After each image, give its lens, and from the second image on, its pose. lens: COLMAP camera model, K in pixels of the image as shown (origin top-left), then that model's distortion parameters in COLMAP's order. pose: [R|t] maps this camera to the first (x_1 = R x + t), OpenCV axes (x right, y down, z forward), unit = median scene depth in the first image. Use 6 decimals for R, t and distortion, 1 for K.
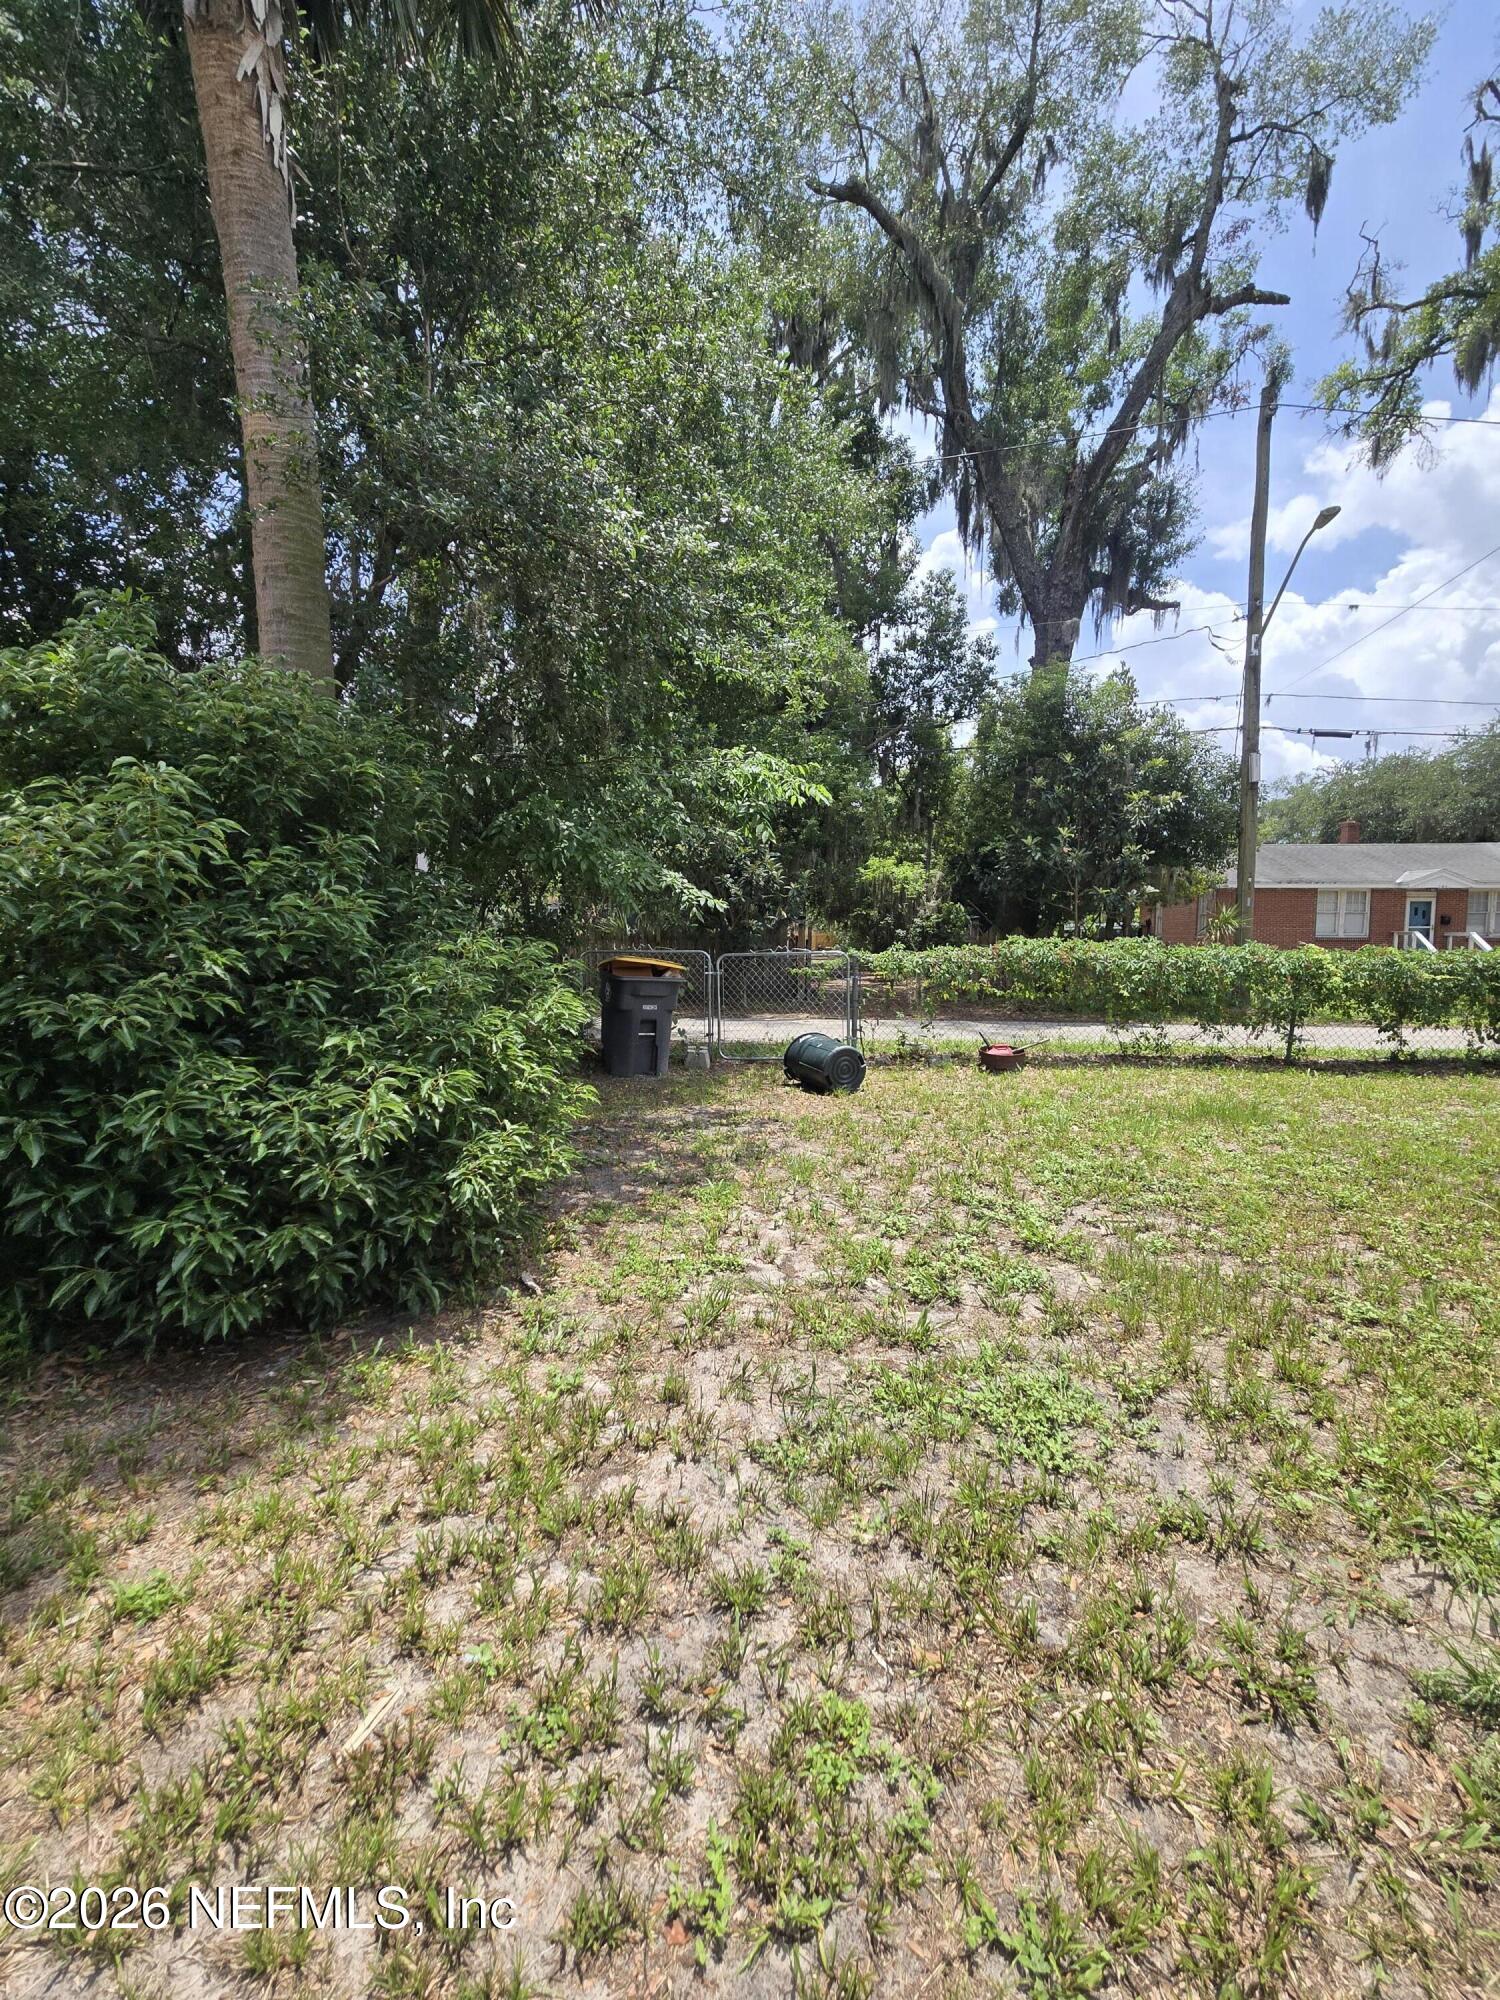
lens RADIAL K [[812.2, 0, 755.4], [0, 812.2, 989.9], [0, 0, 1]] dist [0.000673, 0.000089]
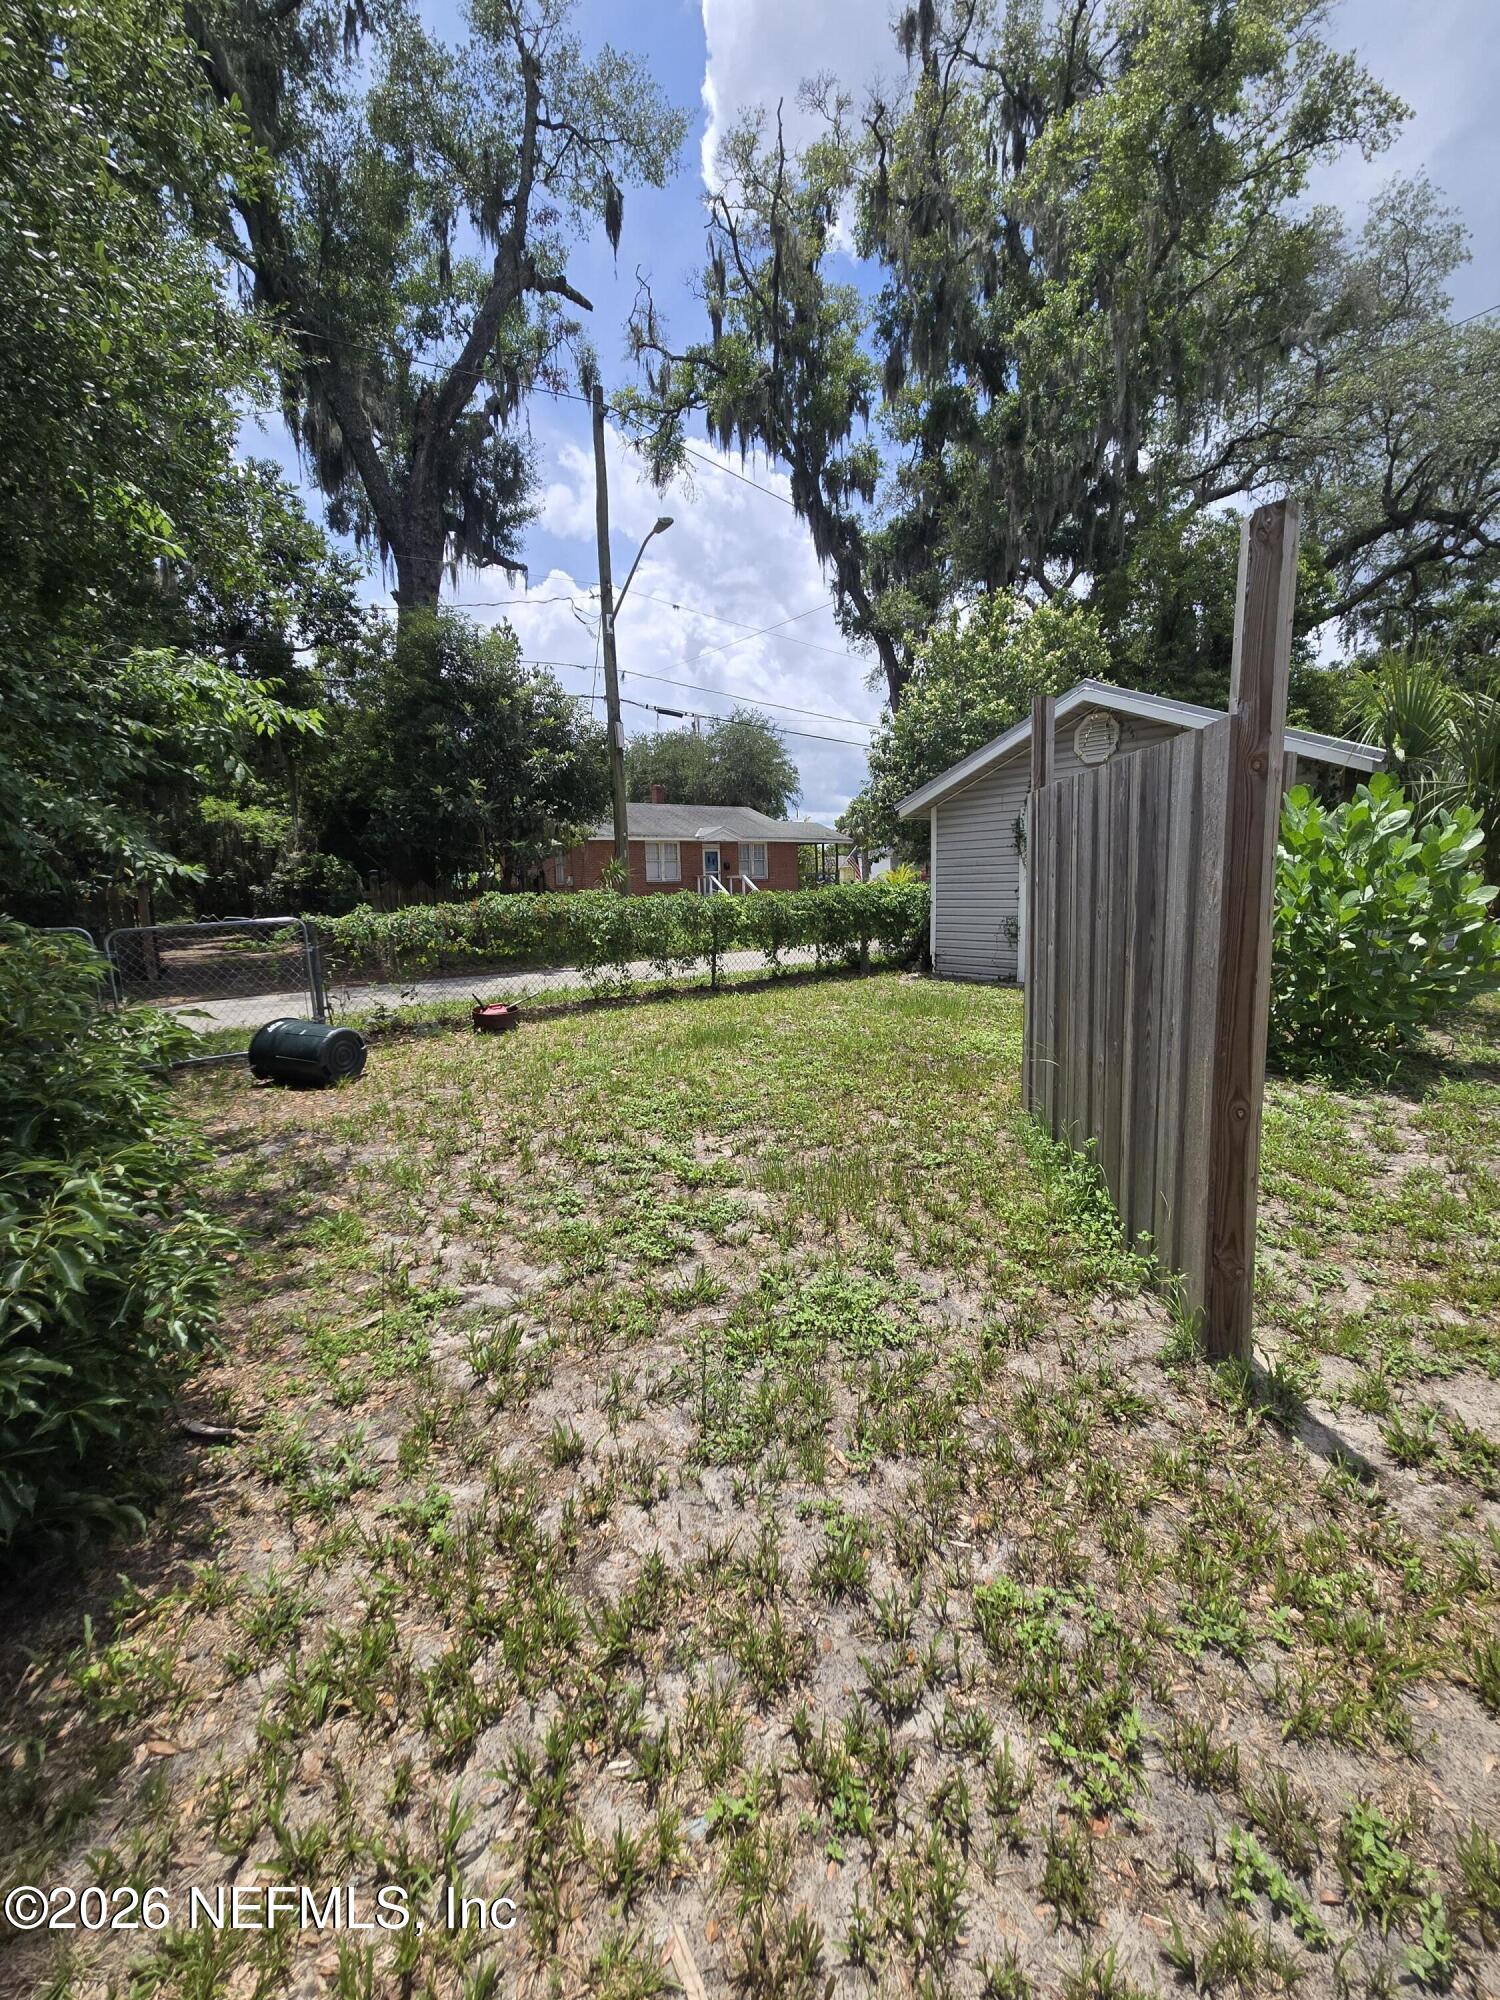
lens RADIAL K [[812.2, 0, 755.4], [0, 812.2, 989.9], [0, 0, 1]] dist [0.000673, 0.000089]
pose [[0.723970, -0.116367, 0.679946, -0.064393], [0.074472, 0.993093, 0.090666, -0.006980], [-0.685800, -0.015002, 0.727635, 0.032140]]
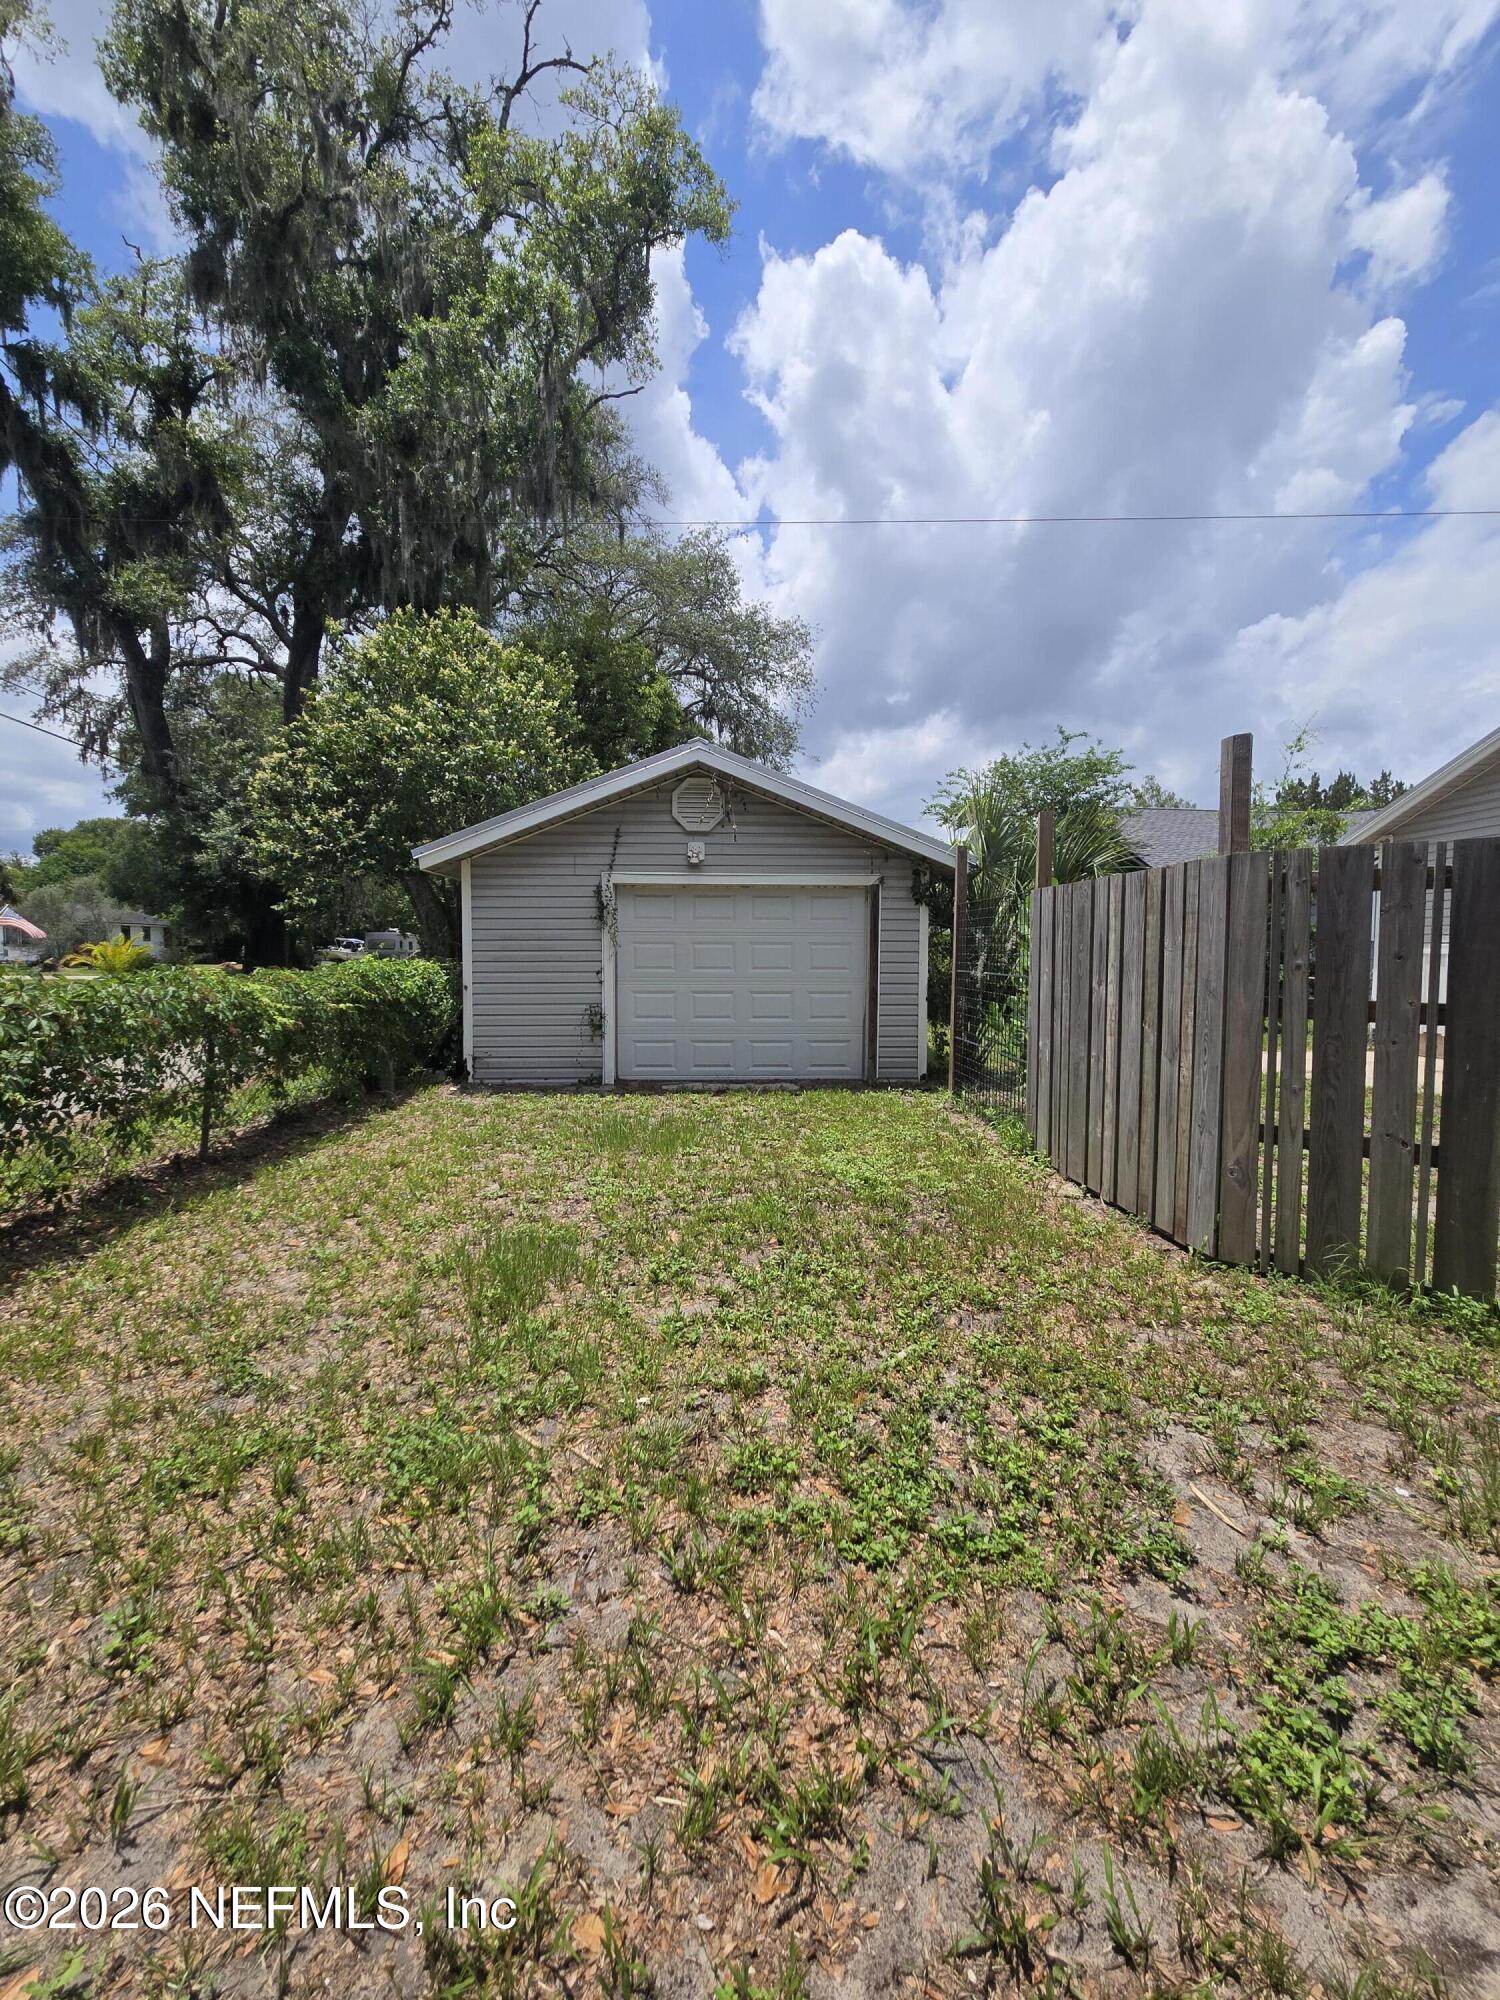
lens RADIAL K [[812.2, 0, 755.4], [0, 812.2, 989.9], [0, 0, 1]] dist [0.000673, 0.000089]
pose [[-0.131090, -0.060203, 0.989541, -0.007941], [0.070222, 0.995083, 0.069843, -0.028243], [-0.988880, 0.078643, -0.126217, 0.309300]]
